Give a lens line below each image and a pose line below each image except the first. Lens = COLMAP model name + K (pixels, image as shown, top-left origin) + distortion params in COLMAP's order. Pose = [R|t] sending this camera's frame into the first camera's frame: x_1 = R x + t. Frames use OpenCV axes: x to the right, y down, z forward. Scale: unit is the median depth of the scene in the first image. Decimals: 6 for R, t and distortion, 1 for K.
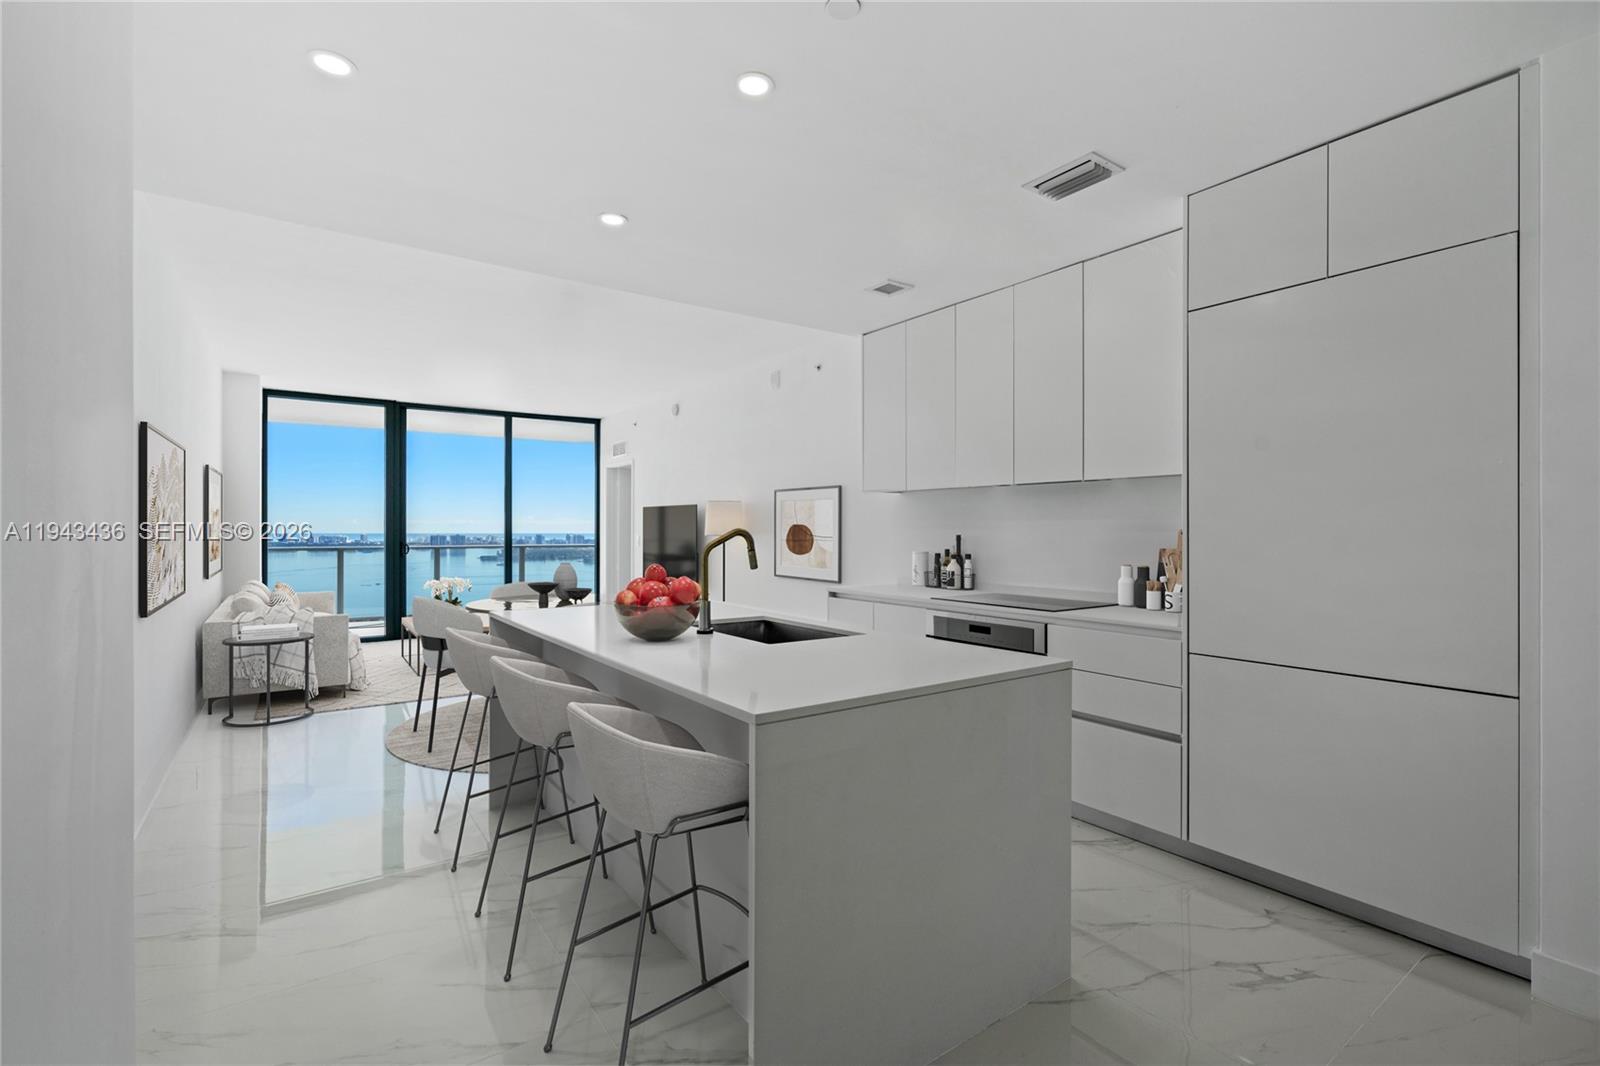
lens RADIAL K [[727.4, 0, 795.7], [0, 727.4, 532.0], [0, 0, 1]] dist [0.003670, 0.001138]
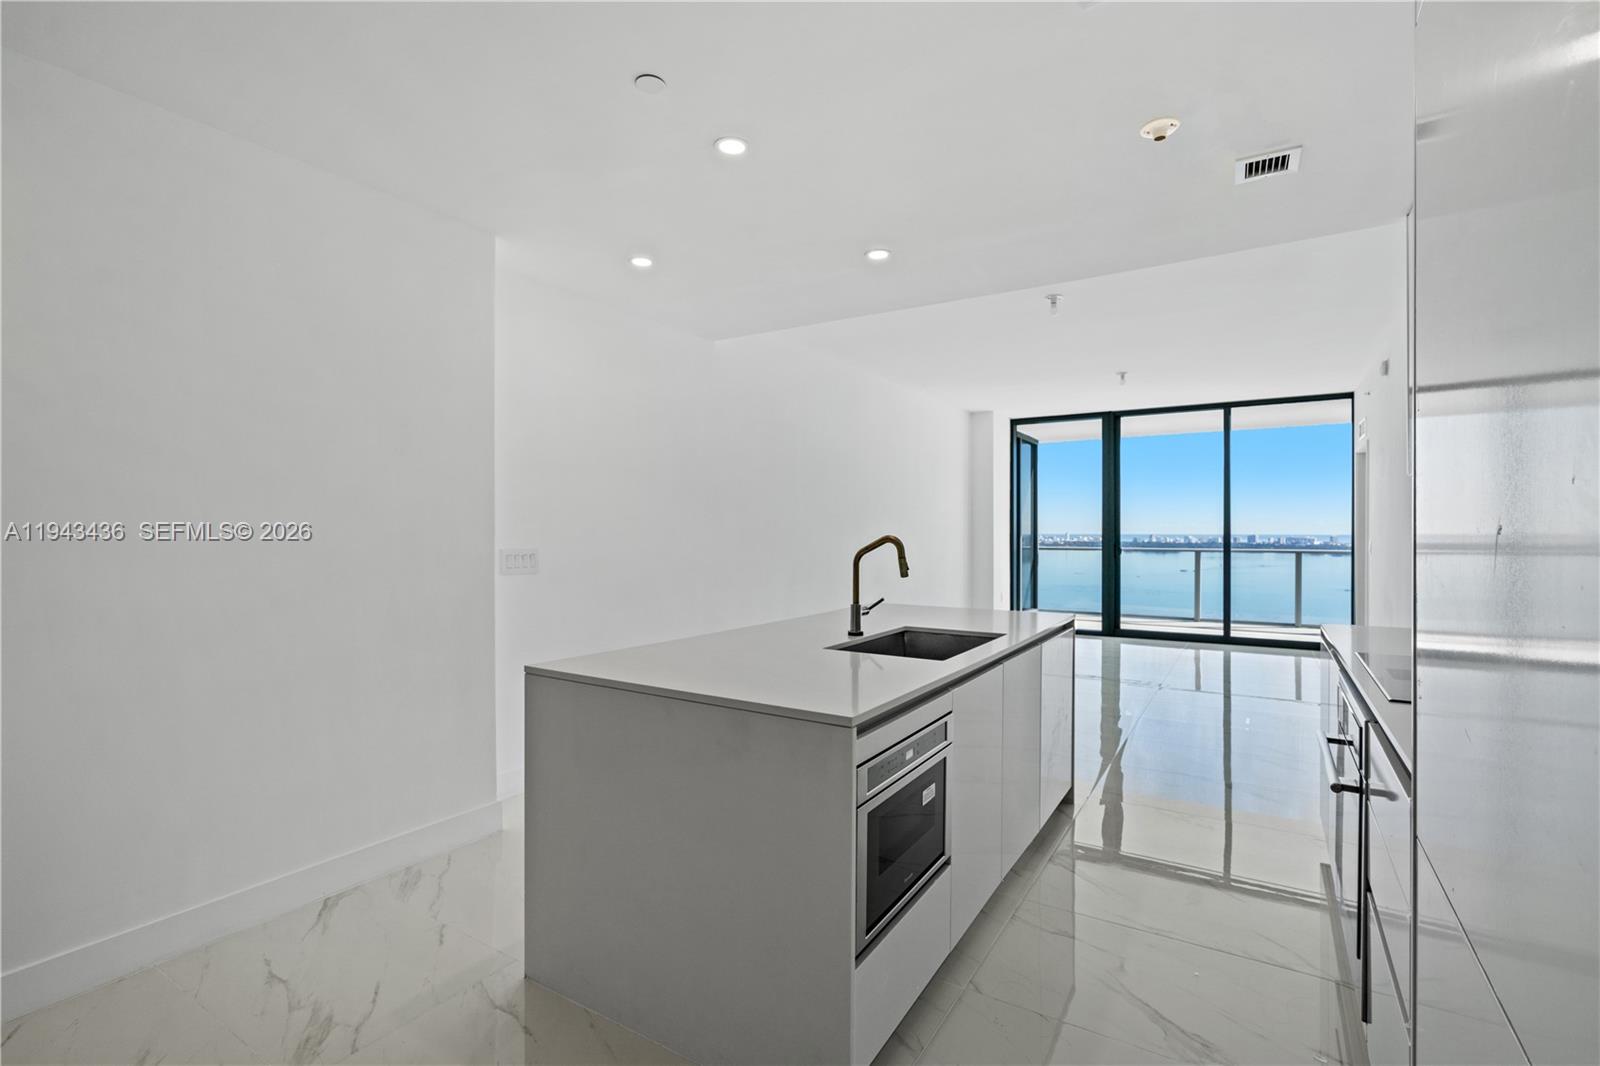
lens RADIAL K [[727.4, 0, 797.7], [0, 727.4, 536.9], [0, 0, 1]] dist [0.003670, 0.001138]
pose [[0.385783, 0.008554, -0.922550, 0.238783], [-0.003876, 0.999963, 0.007650, -0.002781], [0.922581, 0.000625, 0.385802, 0.157273]]
